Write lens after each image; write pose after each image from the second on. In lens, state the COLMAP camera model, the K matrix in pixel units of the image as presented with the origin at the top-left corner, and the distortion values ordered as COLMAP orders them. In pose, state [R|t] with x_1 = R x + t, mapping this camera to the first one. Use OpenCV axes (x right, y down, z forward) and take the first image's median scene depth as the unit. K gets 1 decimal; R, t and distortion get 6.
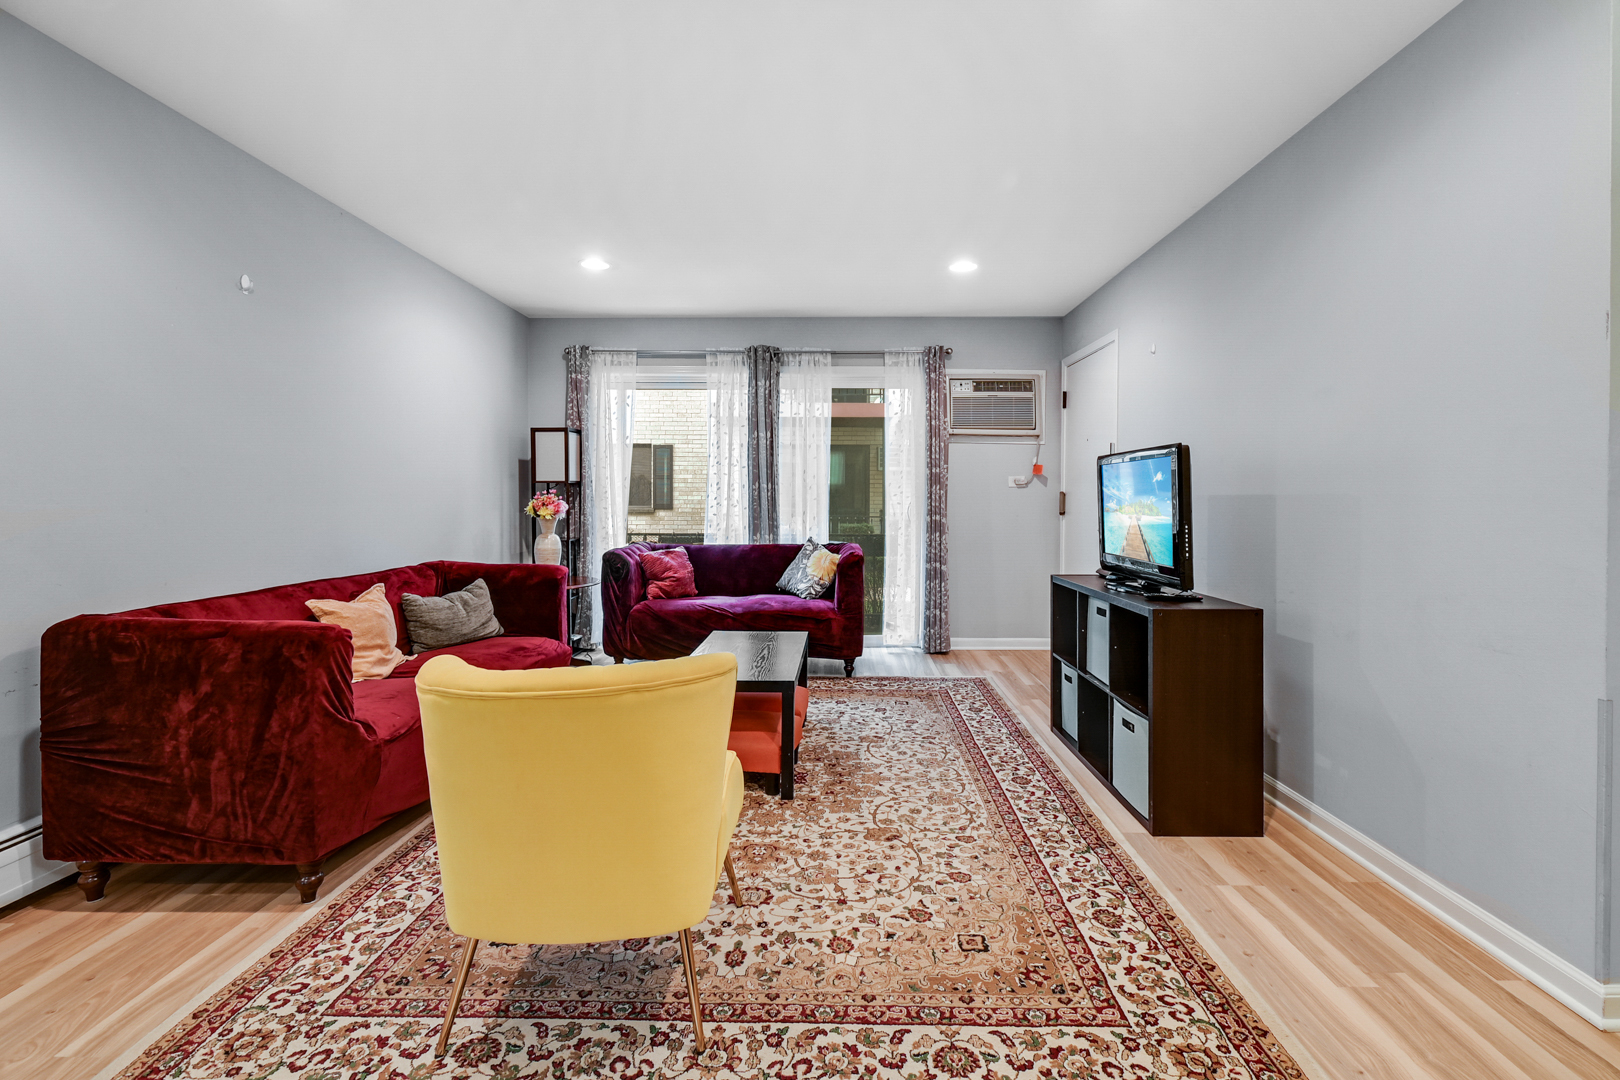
lens RADIAL K [[722.6, 0, 822.9], [0, 722.6, 505.0], [0, 0, 1]] dist [0.000011, -0.001168]
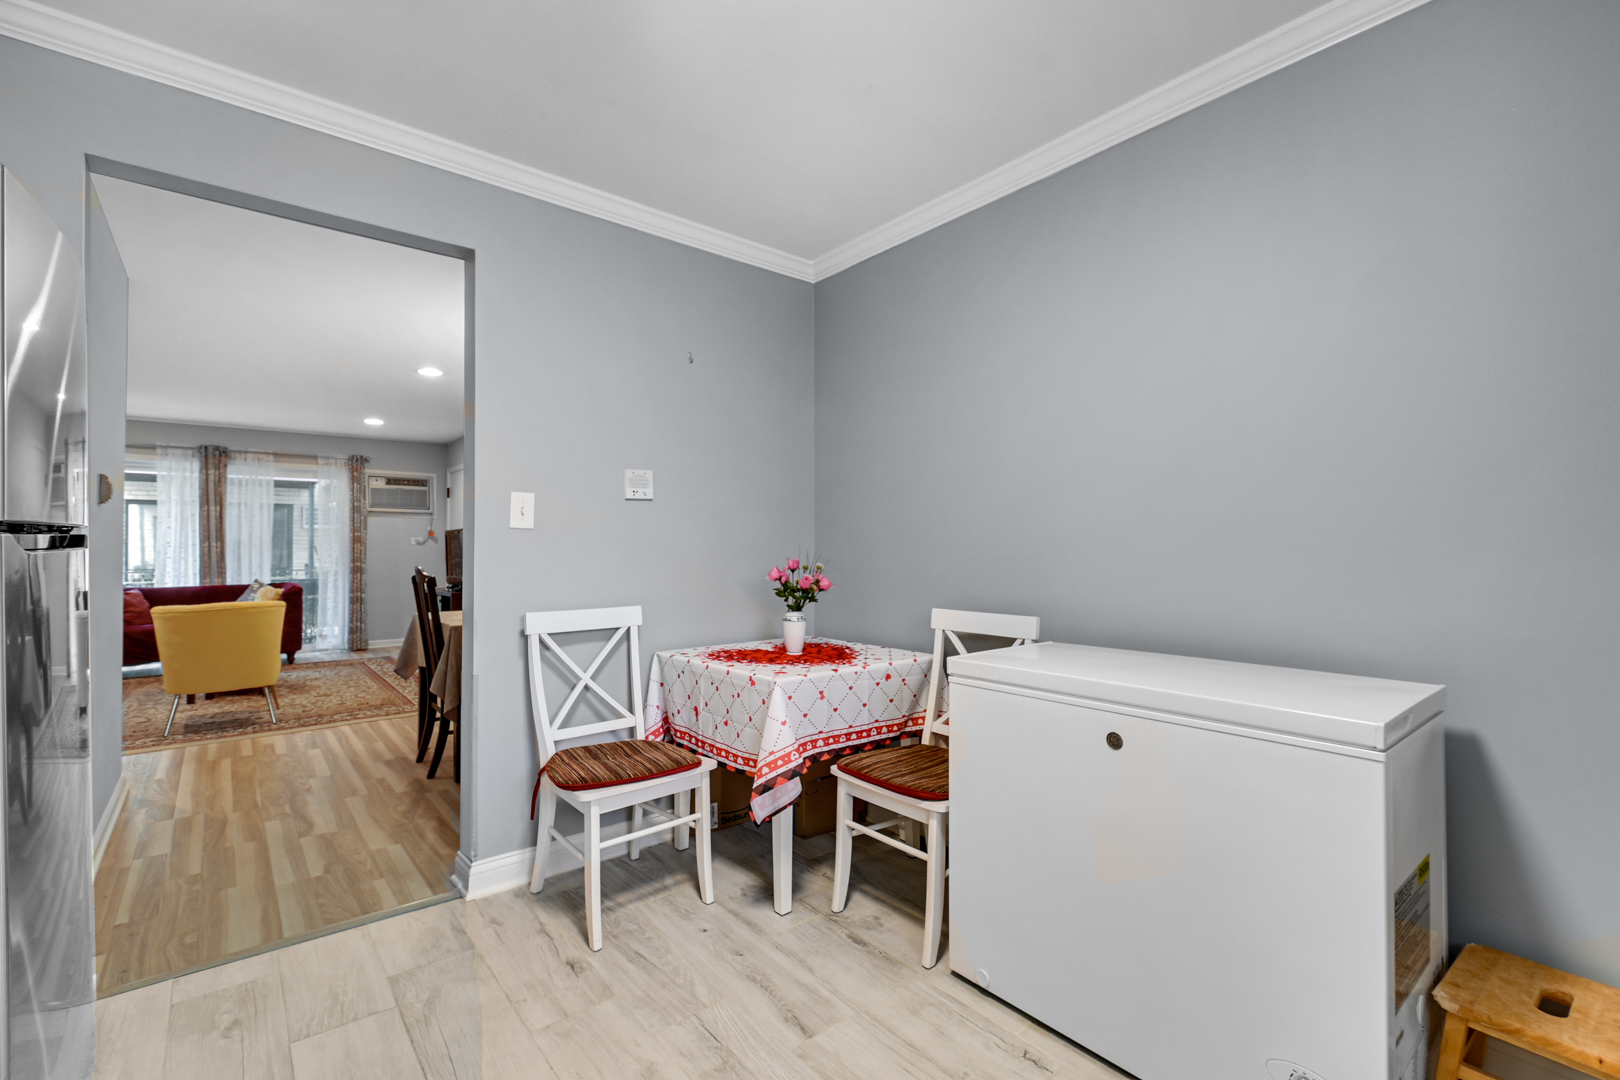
lens RADIAL K [[716.8, 0, 826.6], [0, 716.8, 537.0], [0, 0, 1]] dist [0.003527, -0.000287]
pose [[0.754470, 0.004403, 0.656320, -0.103985], [0.015103, 0.999596, -0.024067, 0.011852], [-0.656161, 0.028070, 0.754099, -0.891427]]
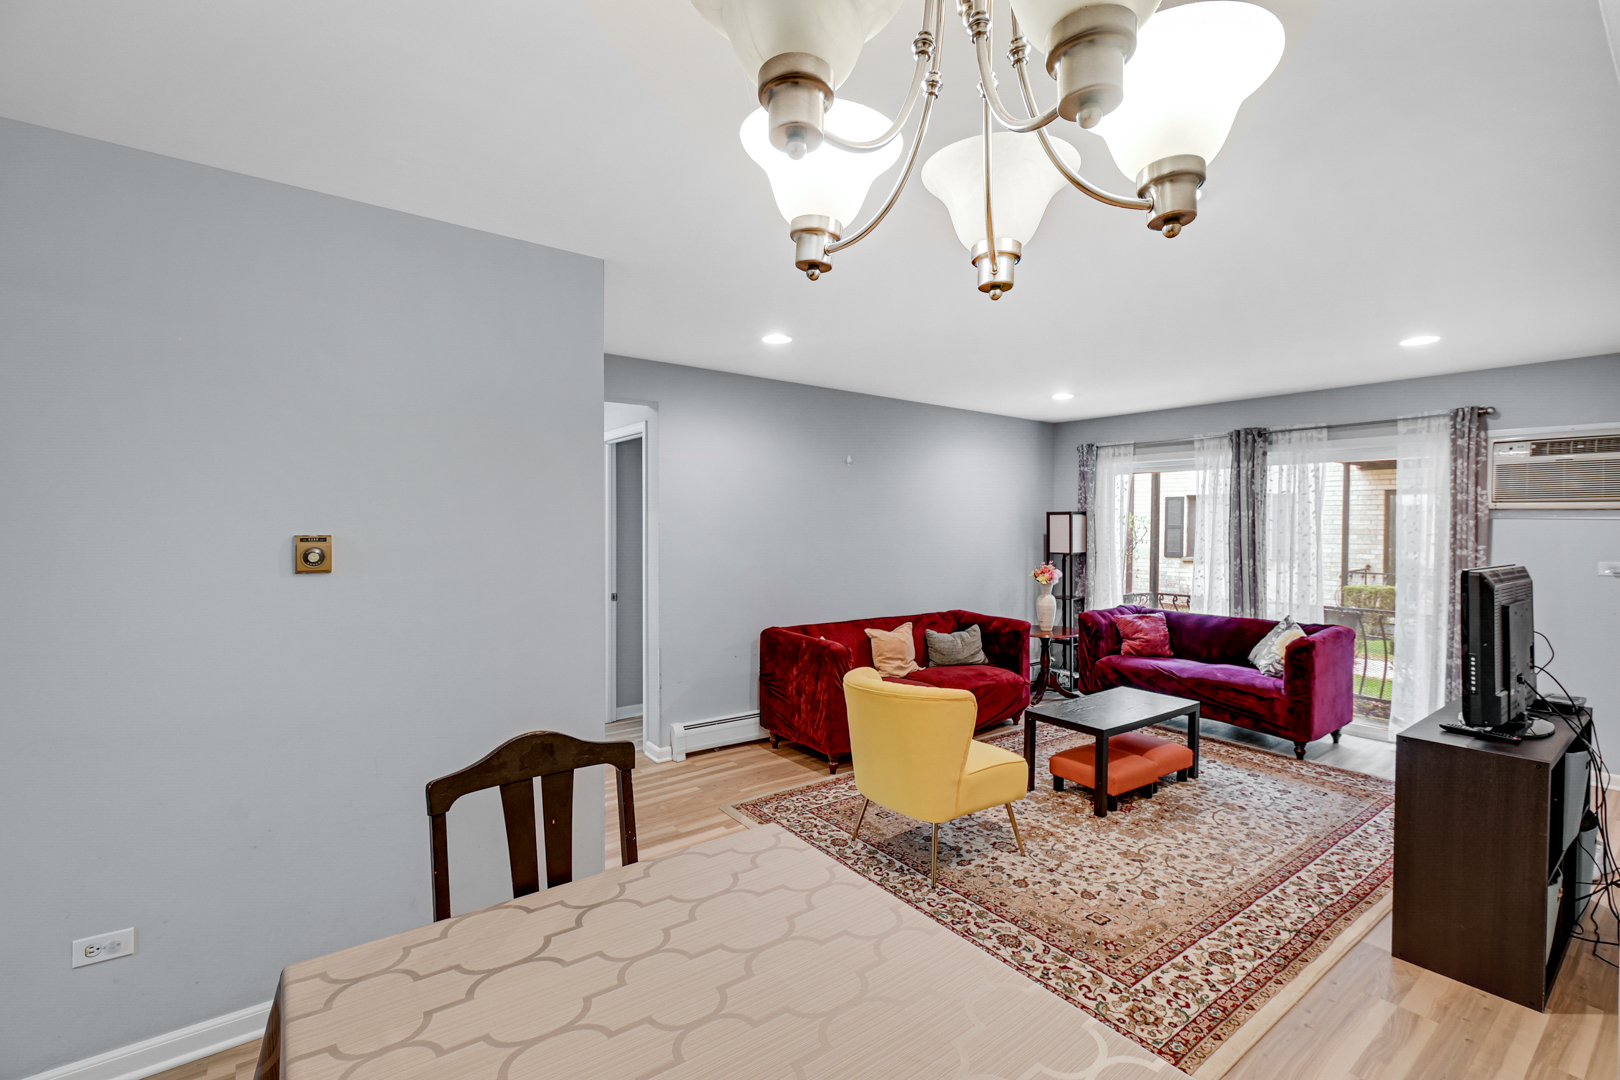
lens RADIAL K [[716.8, 0, 826.6], [0, 716.8, 537.0], [0, 0, 1]] dist [0.003527, -0.000287]
pose [[0.620532, 0.014339, -0.784050, 0.374609], [-0.013388, 0.999881, 0.007690, -0.065674], [0.784067, 0.005725, 0.620650, -0.130100]]
